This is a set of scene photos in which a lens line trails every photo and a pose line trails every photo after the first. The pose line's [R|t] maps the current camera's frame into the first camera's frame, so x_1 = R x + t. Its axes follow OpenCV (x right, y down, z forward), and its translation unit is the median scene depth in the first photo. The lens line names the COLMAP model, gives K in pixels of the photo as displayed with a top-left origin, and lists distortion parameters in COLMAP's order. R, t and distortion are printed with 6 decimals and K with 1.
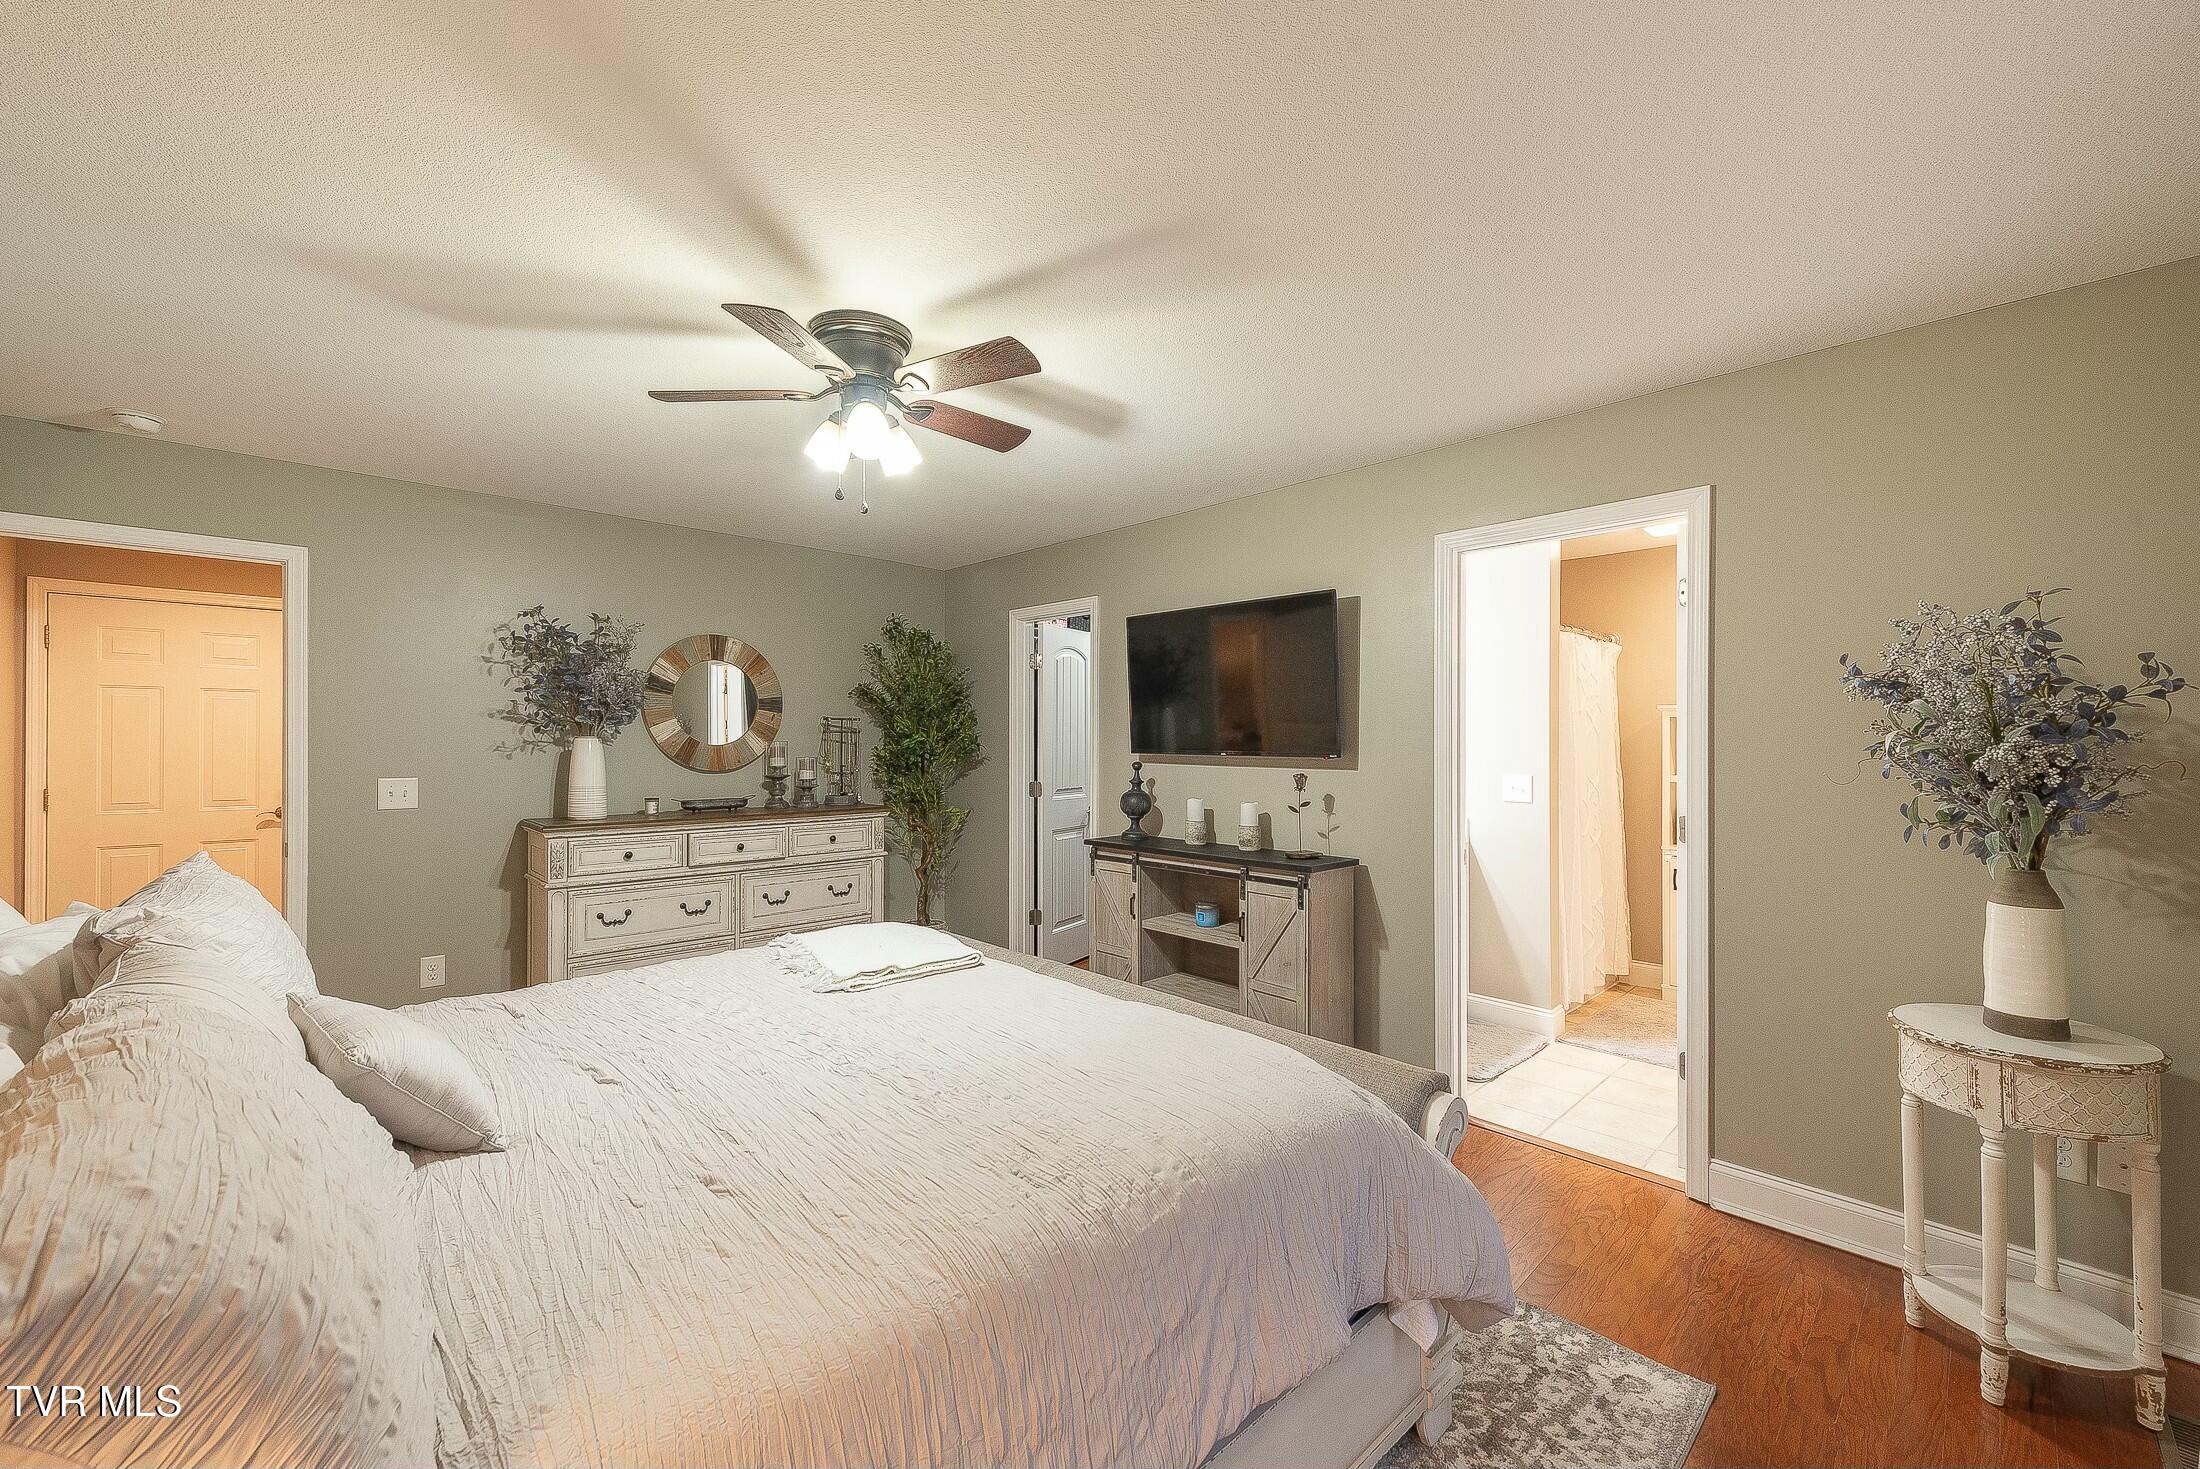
lens RADIAL K [[866.8, 0, 1097.9], [0, 866.8, 740.2], [0, 0, 1]] dist [0.013318, -0.000212]
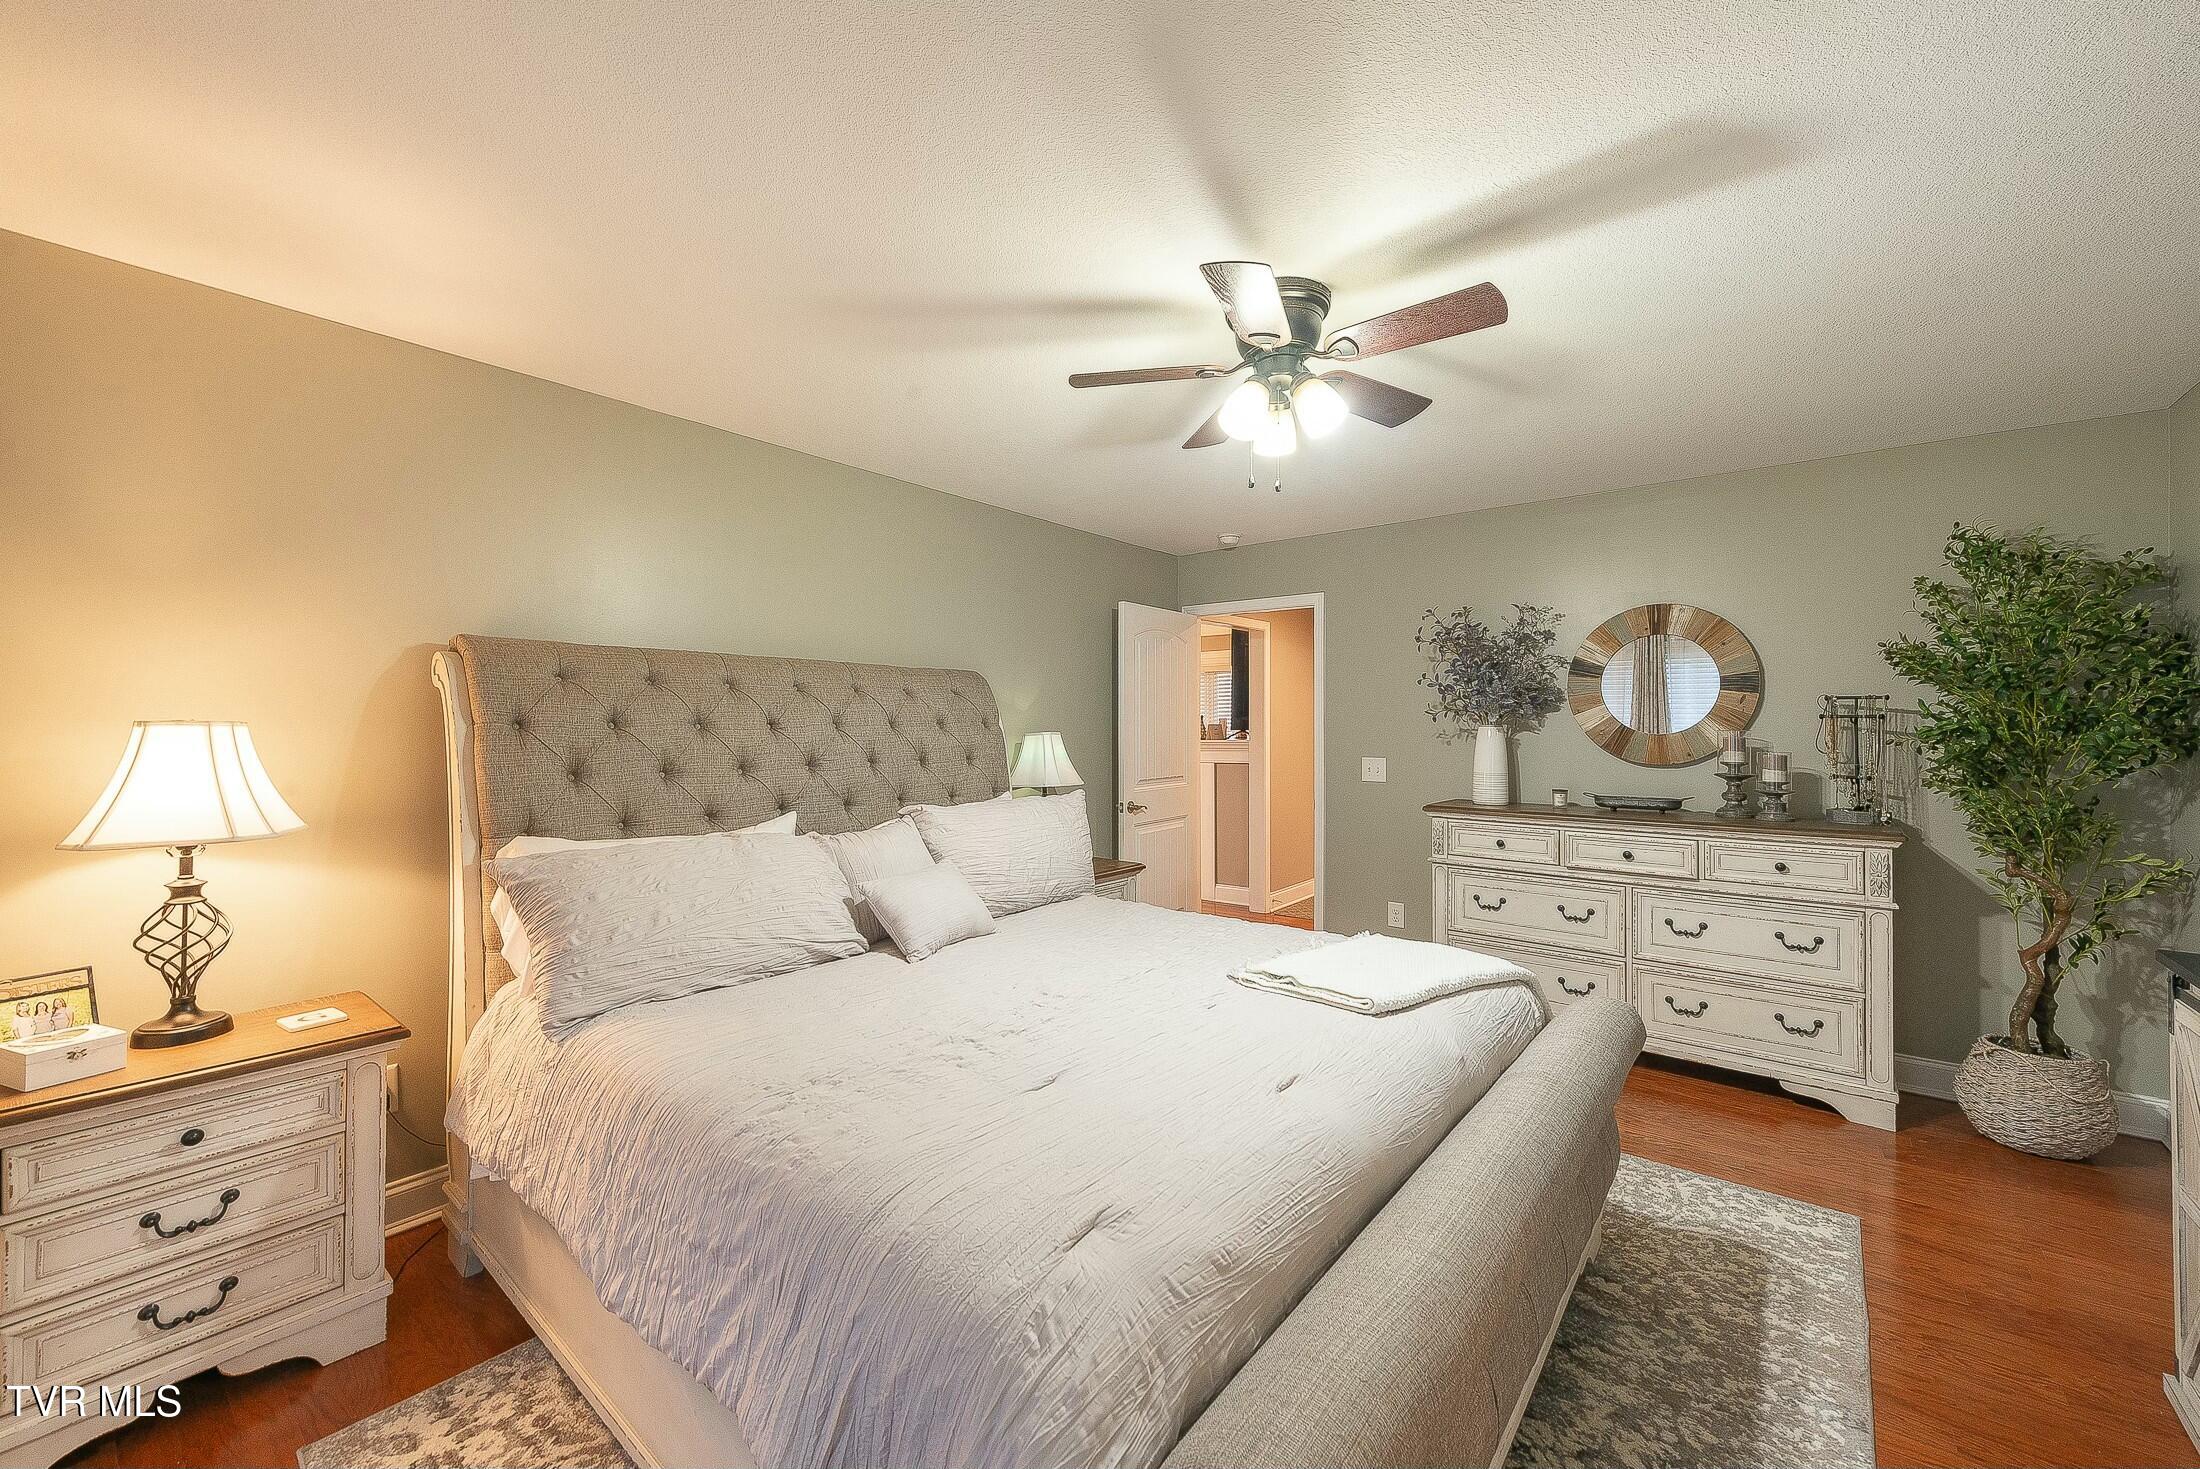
lens RADIAL K [[866.8, 0, 1097.9], [0, 866.8, 740.2], [0, 0, 1]] dist [0.013318, -0.000212]
pose [[0.112955, 0.014169, -0.993499, 0.365522], [0.001573, 0.999895, 0.014440, -0.001816], [0.993599, -0.003194, 0.112920, 0.389630]]
